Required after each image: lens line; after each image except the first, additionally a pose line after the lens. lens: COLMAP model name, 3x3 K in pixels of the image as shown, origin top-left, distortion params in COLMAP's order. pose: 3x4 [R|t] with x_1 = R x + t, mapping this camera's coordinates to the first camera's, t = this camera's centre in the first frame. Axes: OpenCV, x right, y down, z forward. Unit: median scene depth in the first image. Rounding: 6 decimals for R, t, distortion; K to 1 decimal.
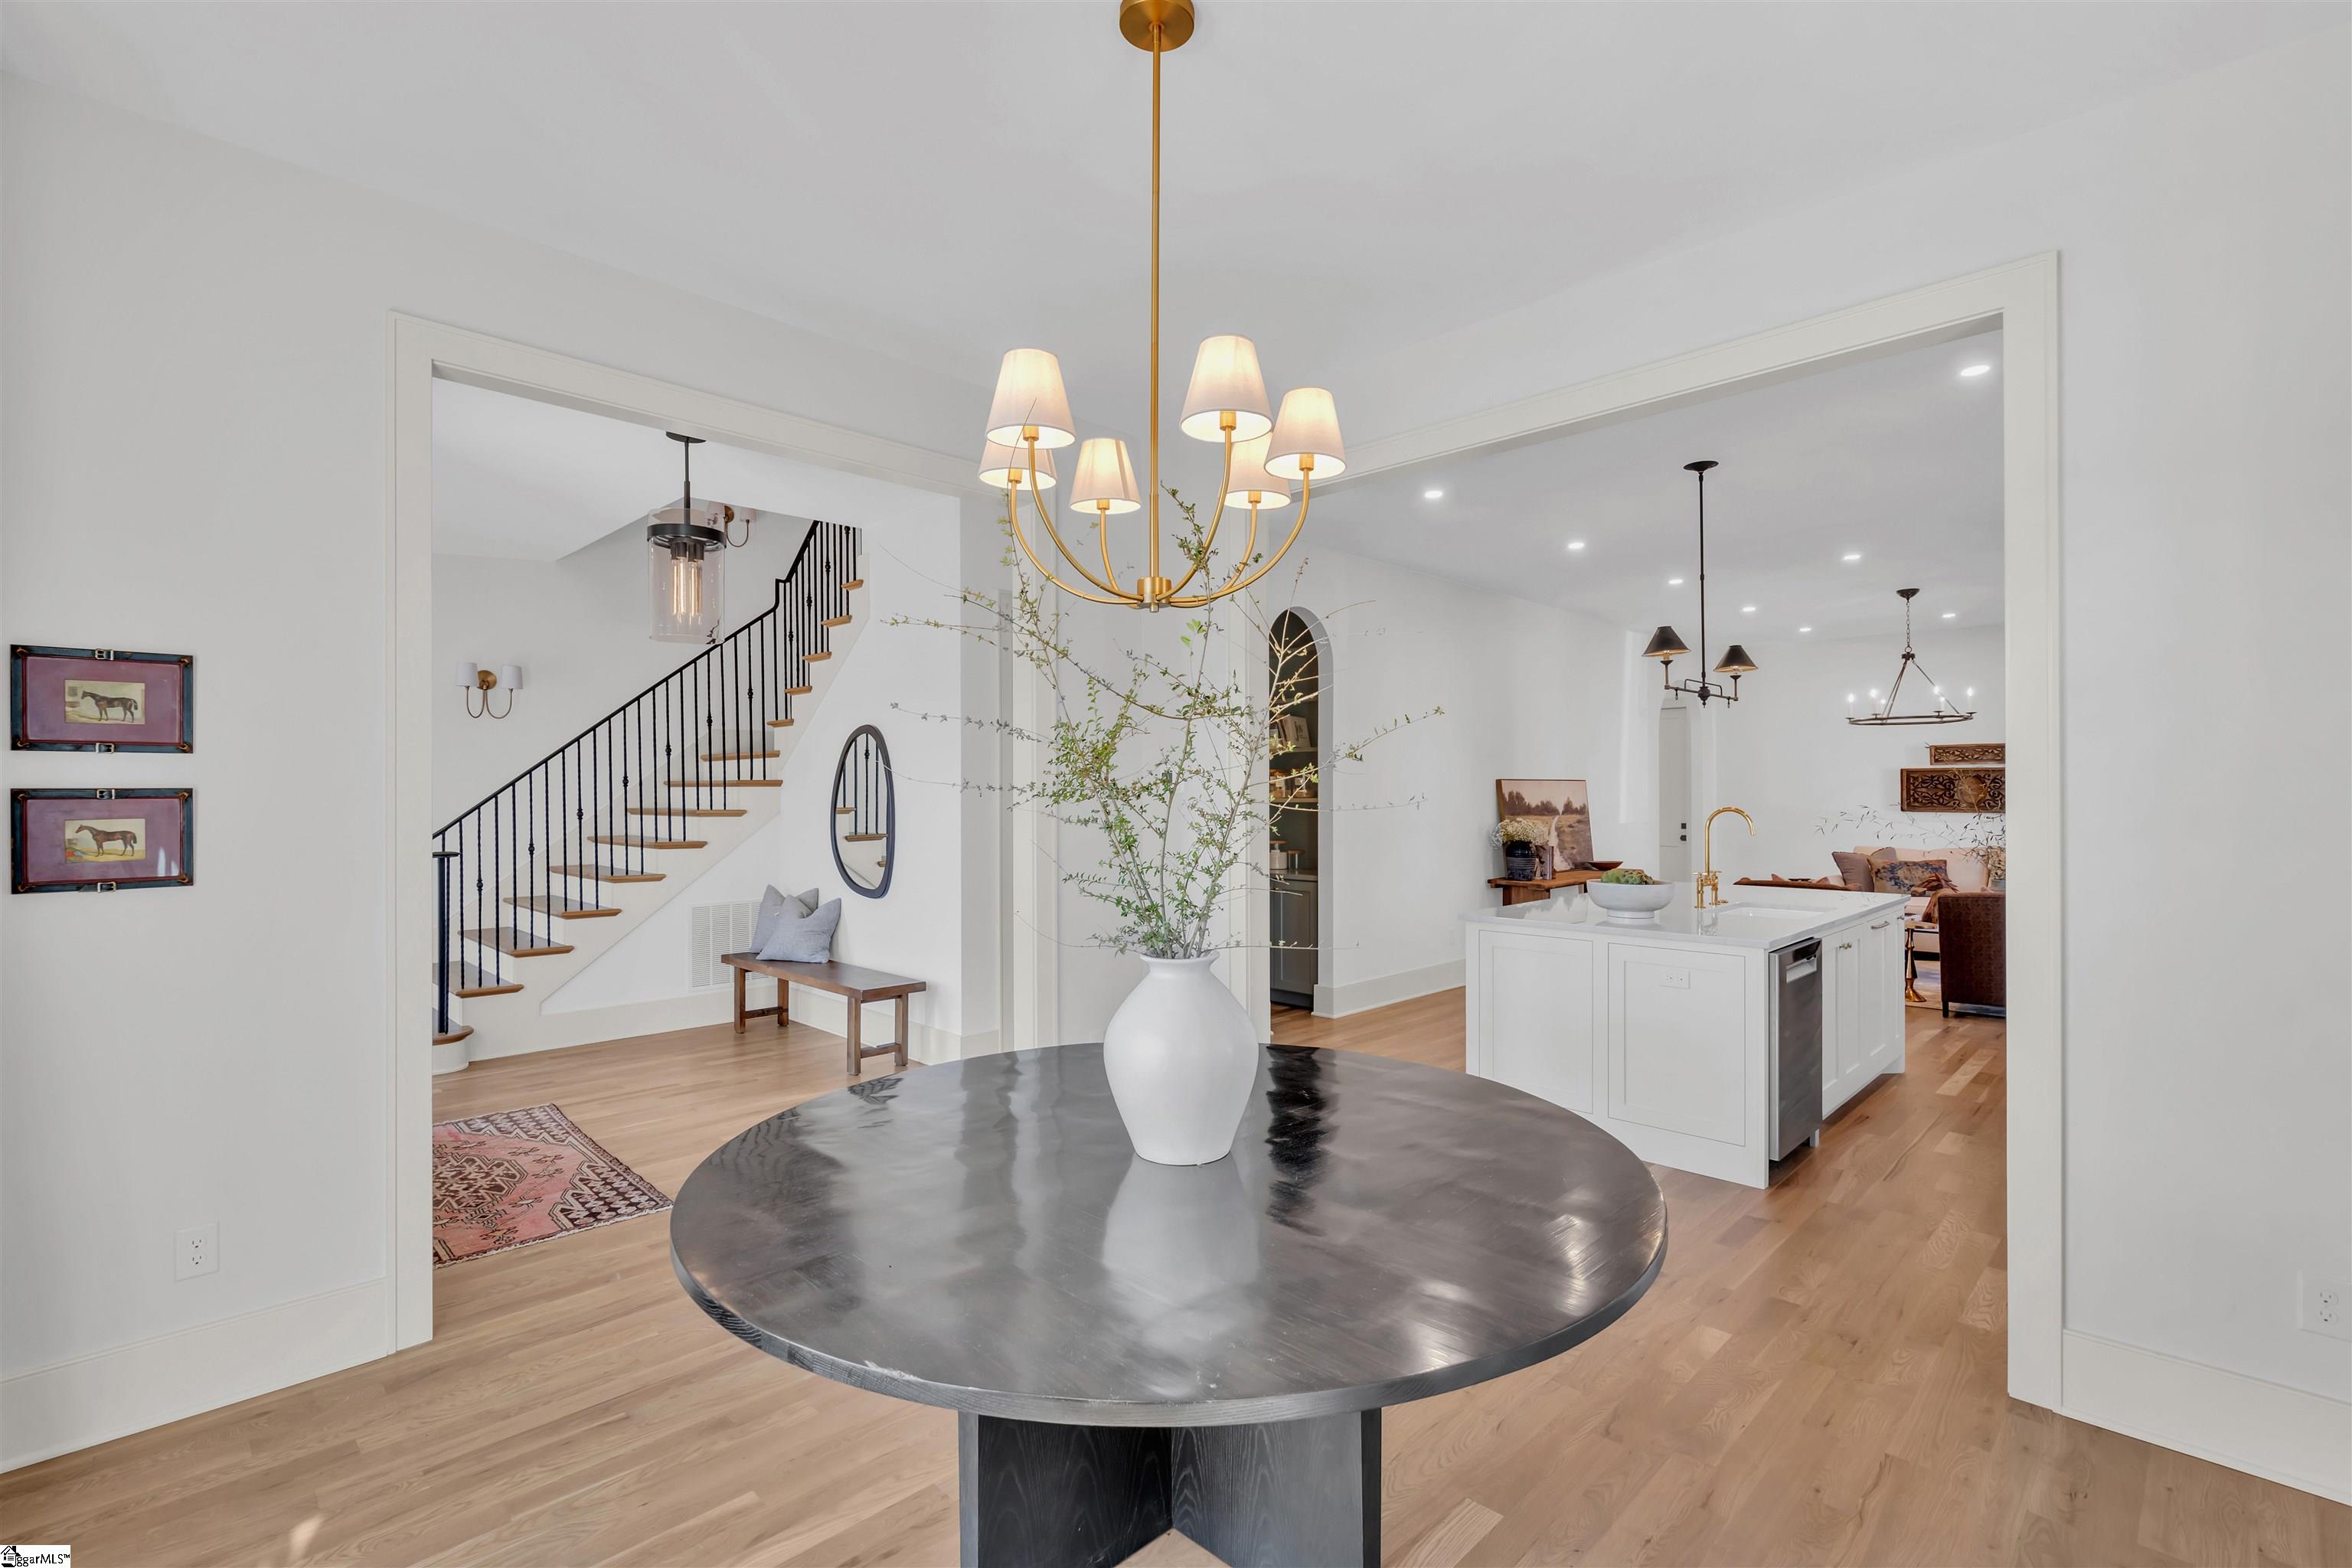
lens RADIAL K [[1065.4, 0, 1172.6], [0, 1065.4, 787.8], [0, 0, 1]] dist [-0.001675, 0.000110]
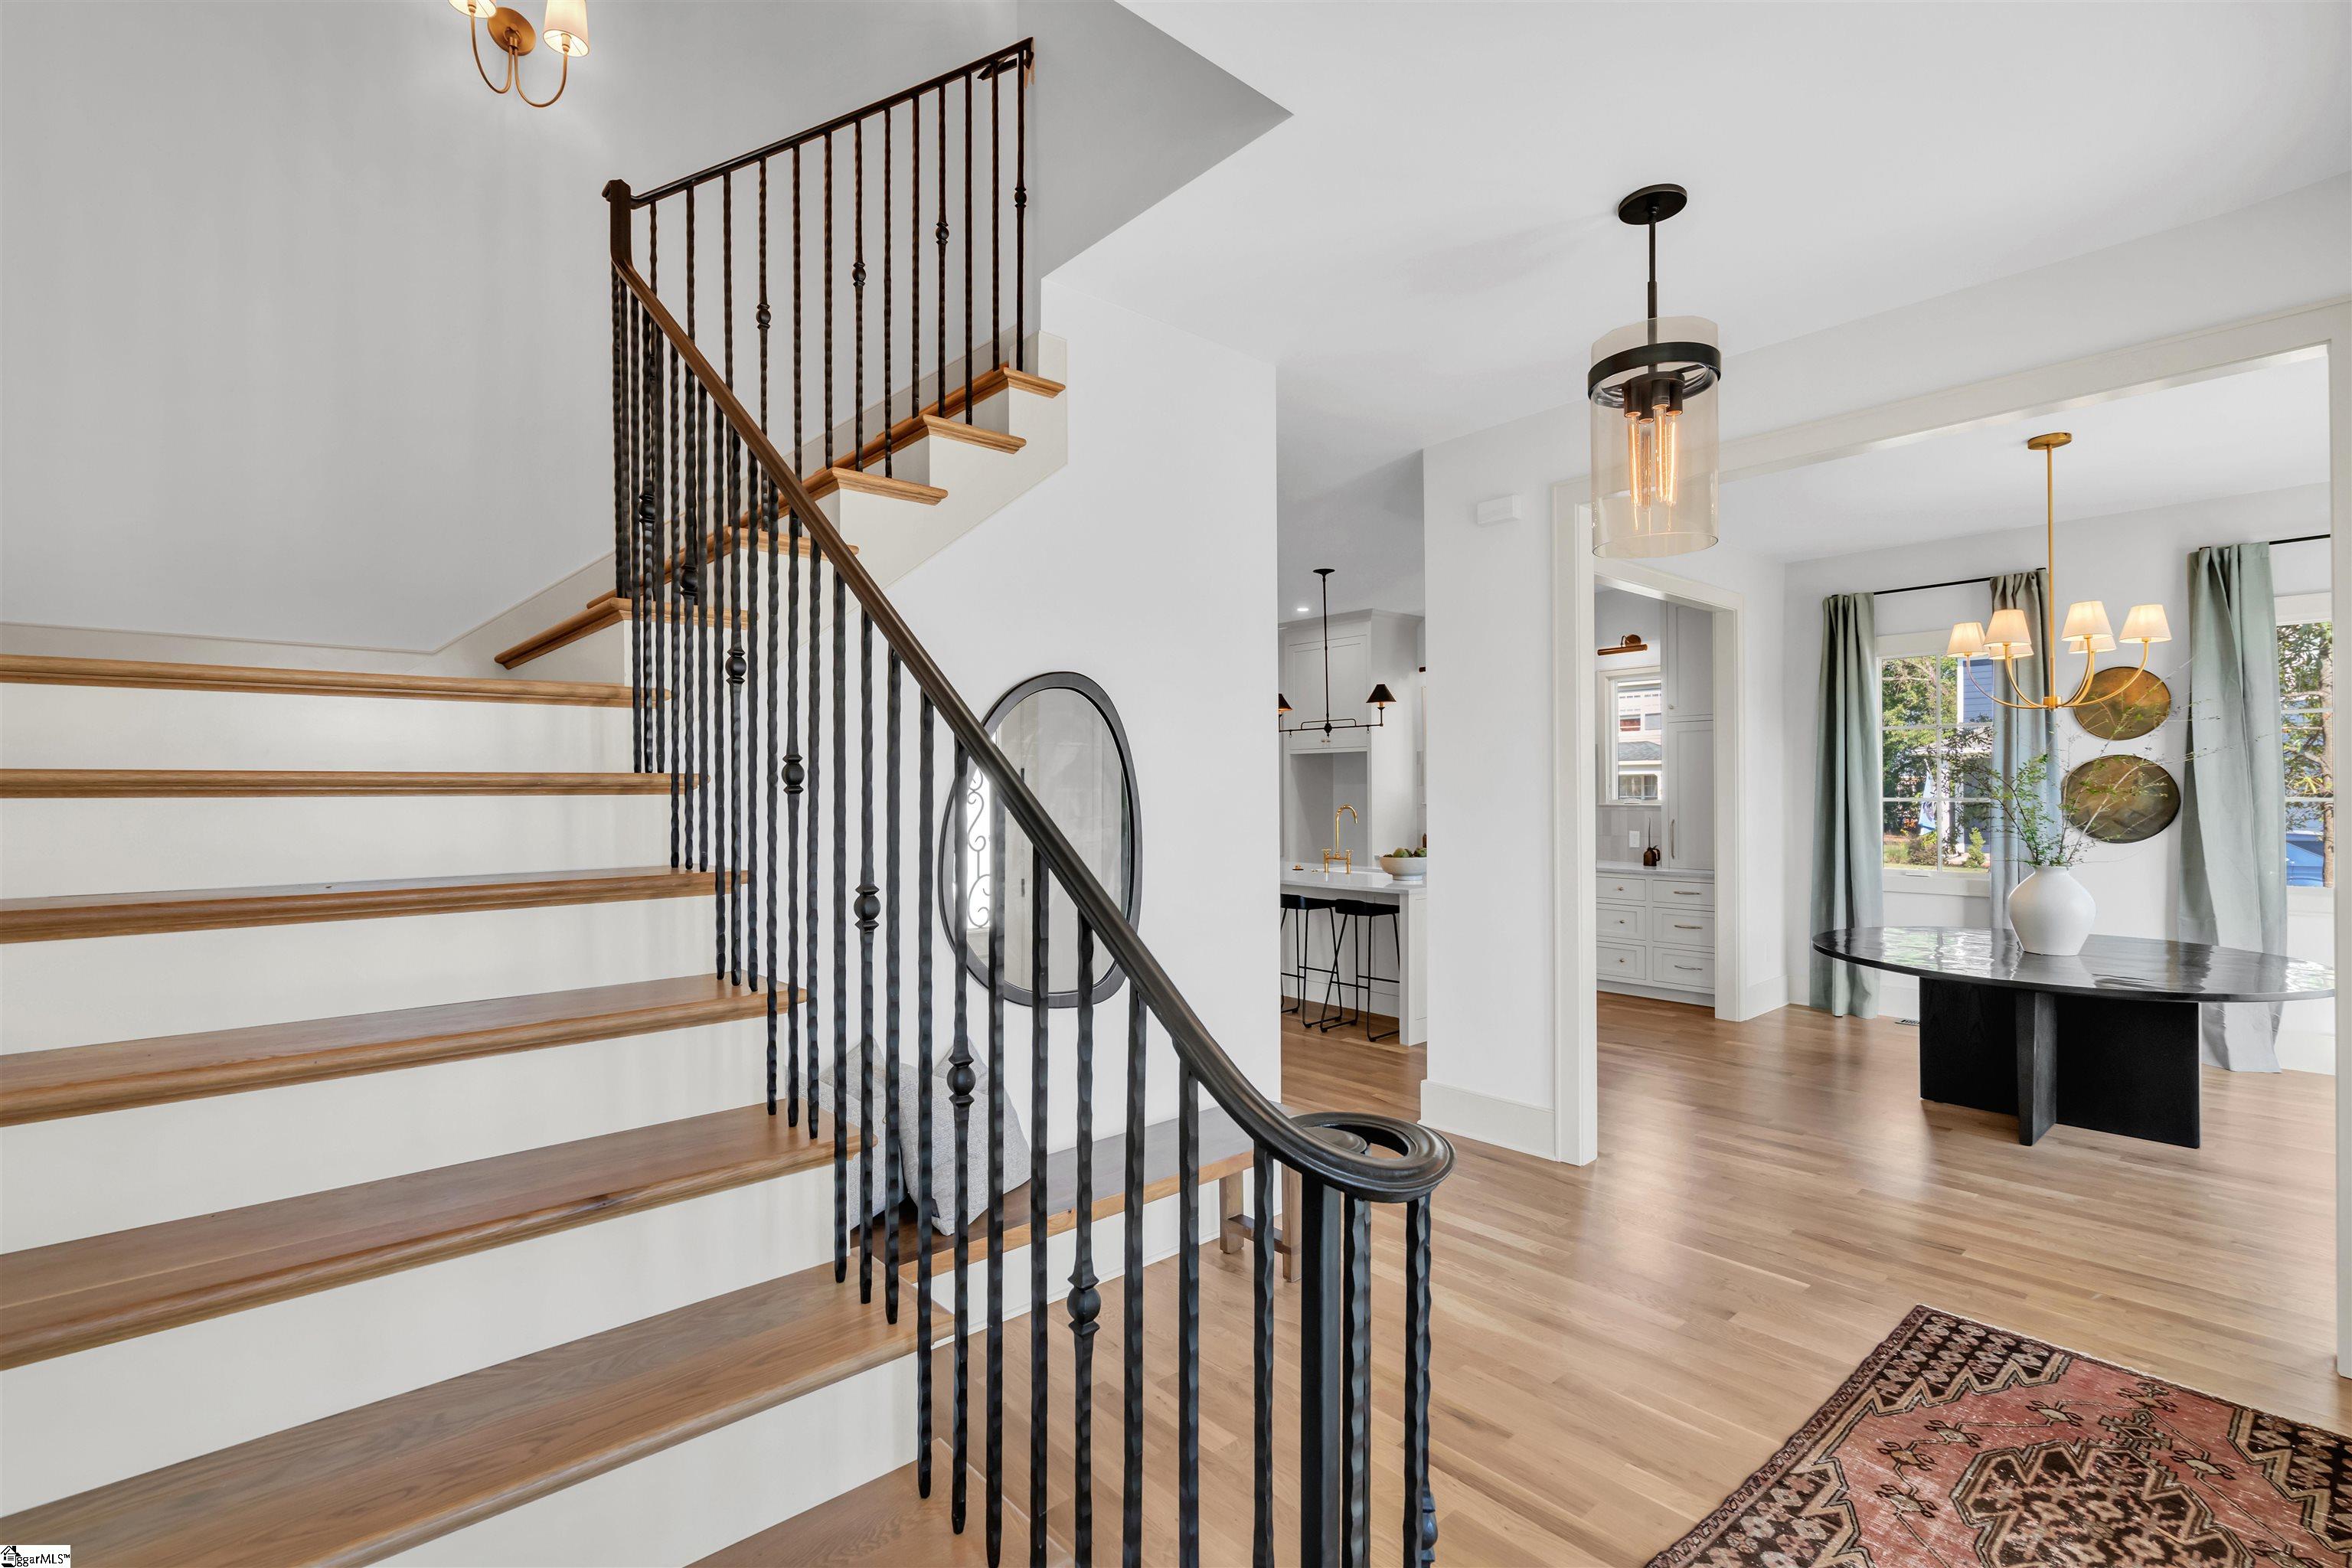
lens RADIAL K [[1065.4, 0, 1172.6], [0, 1065.4, 787.8], [0, 0, 1]] dist [-0.001675, 0.000110]
pose [[0.063008, 0.004318, 0.998004, -0.718554], [0.001433, 0.999989, -0.004417, -0.000855], [-0.998012, 0.001709, 0.063001, 0.828034]]
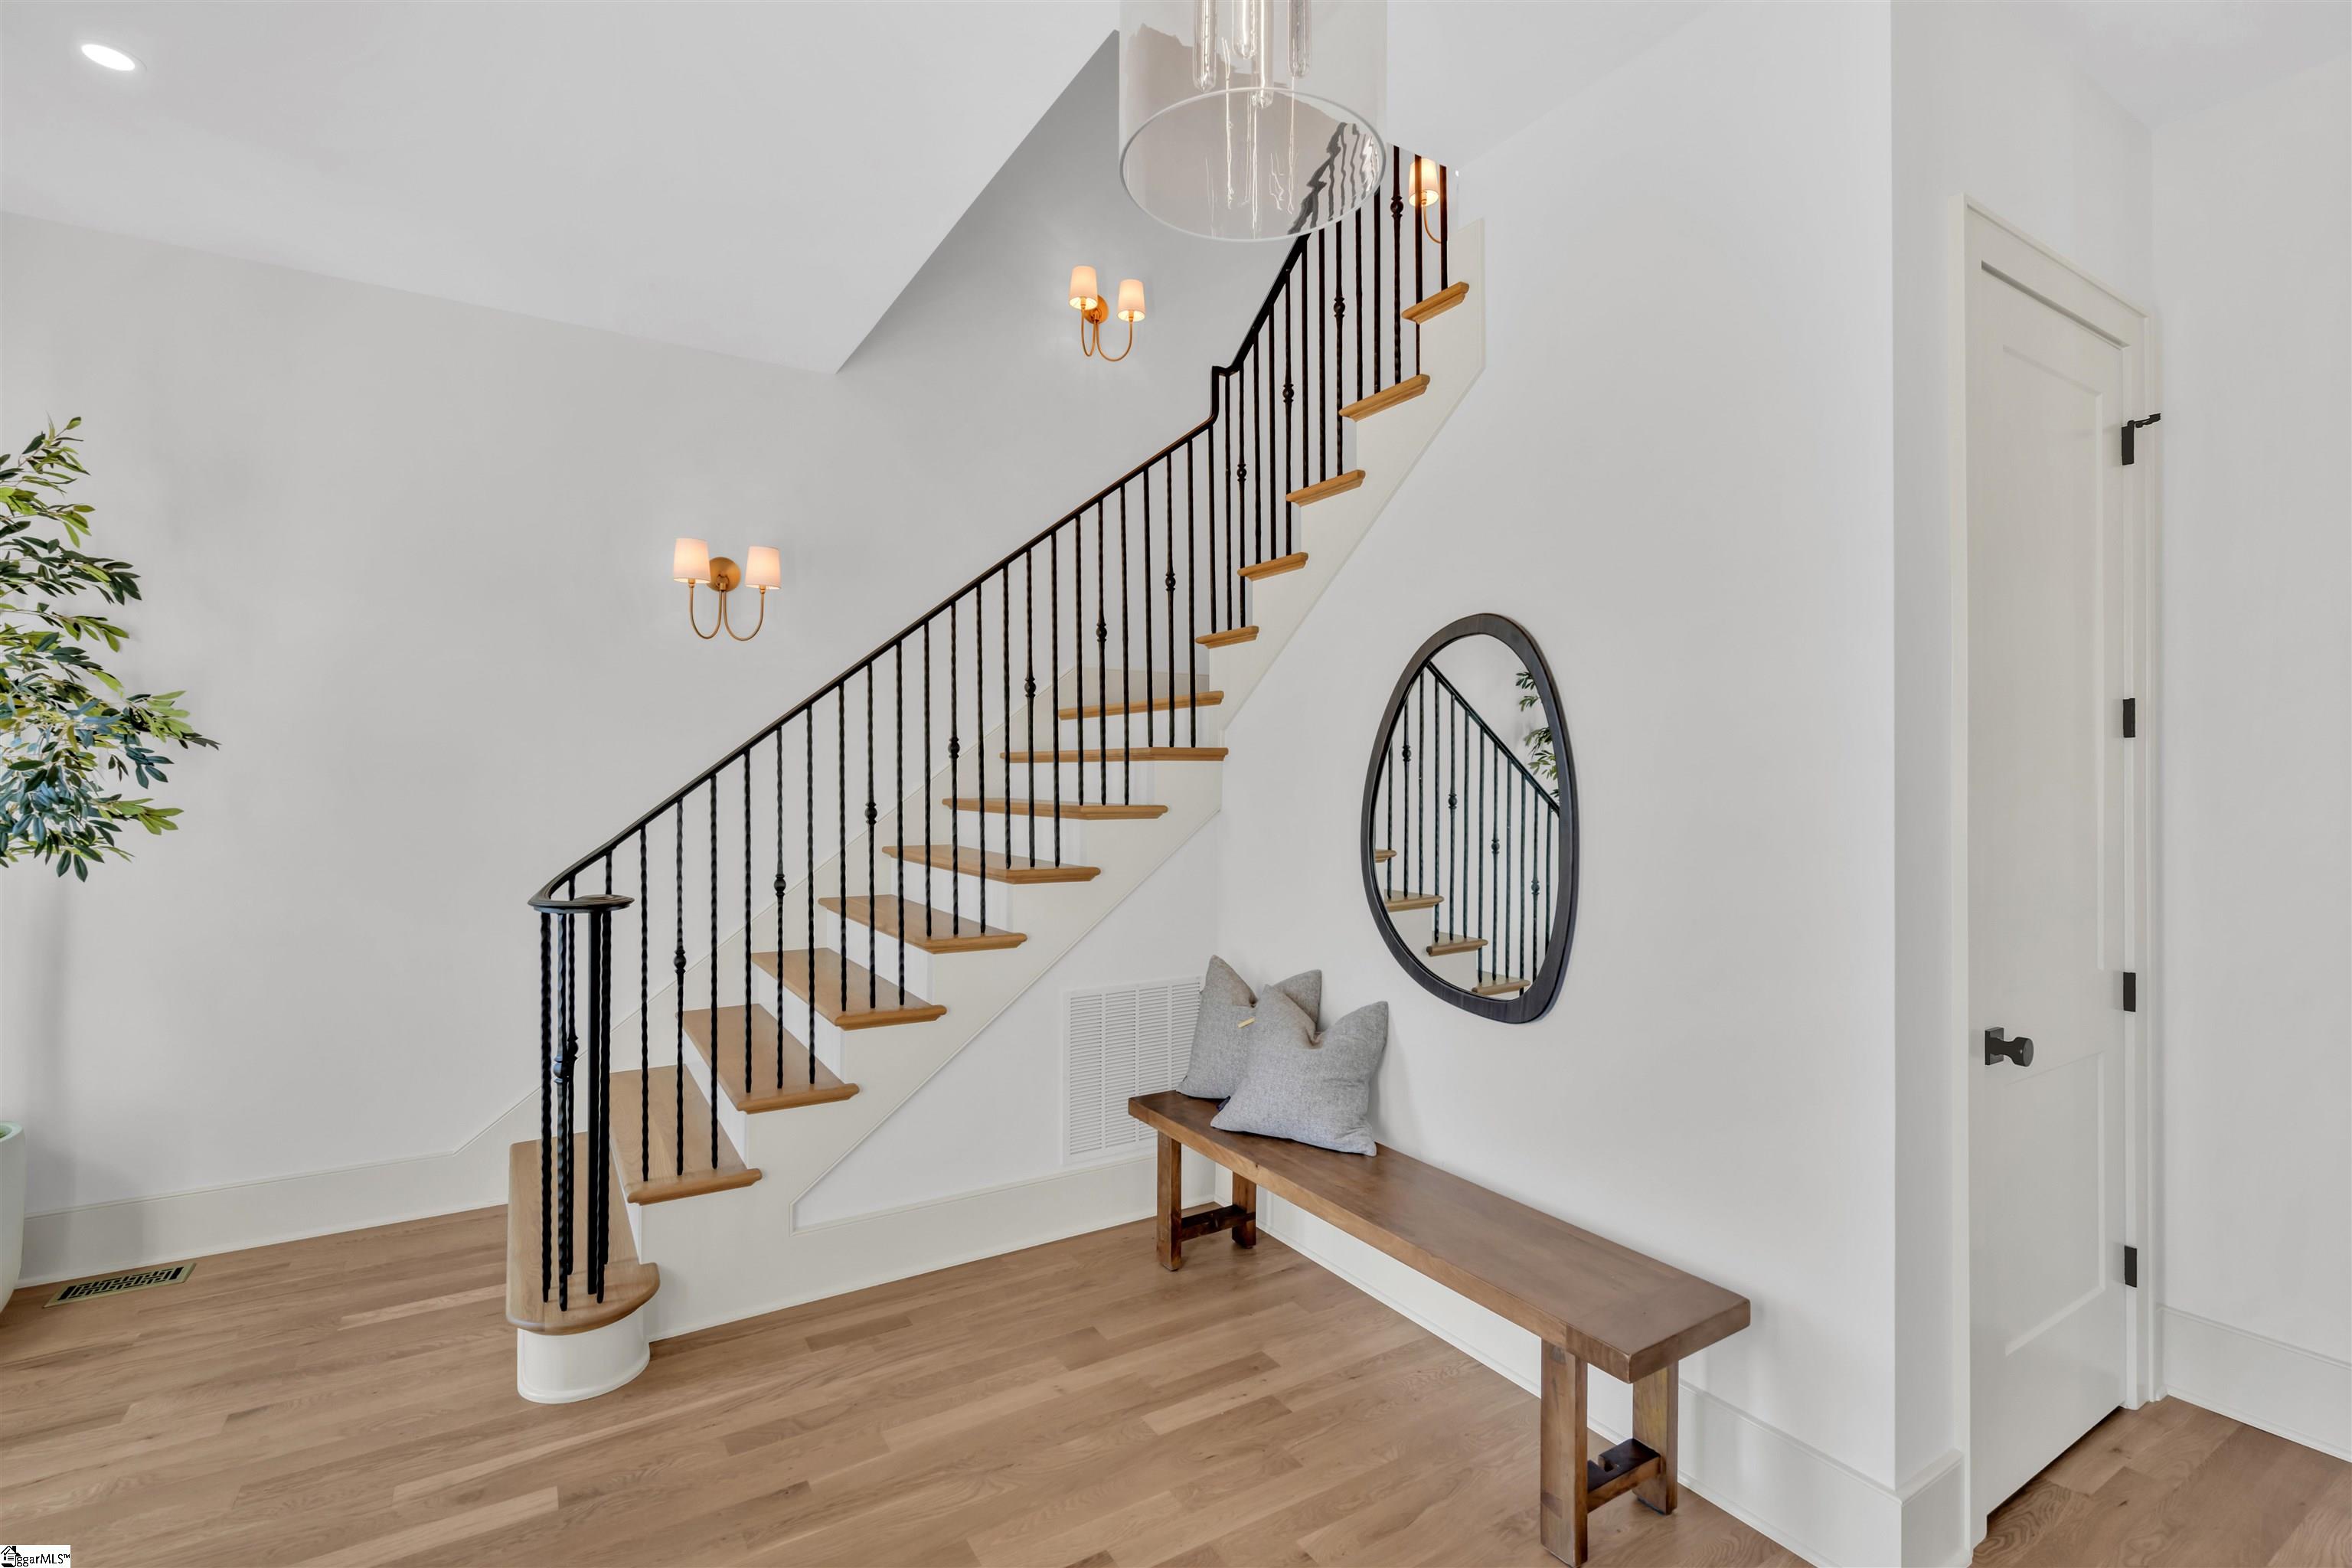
lens RADIAL K [[1052.9, 0, 1185.3], [0, 1052.9, 776.8], [0, 0, 1]] dist [-0.017317, 0.000313]
pose [[0.975174, 0.005781, -0.221366, -0.278457], [-0.004619, 0.999973, 0.005767, 0.003882], [0.221393, -0.004601, 0.975174, 0.505545]]
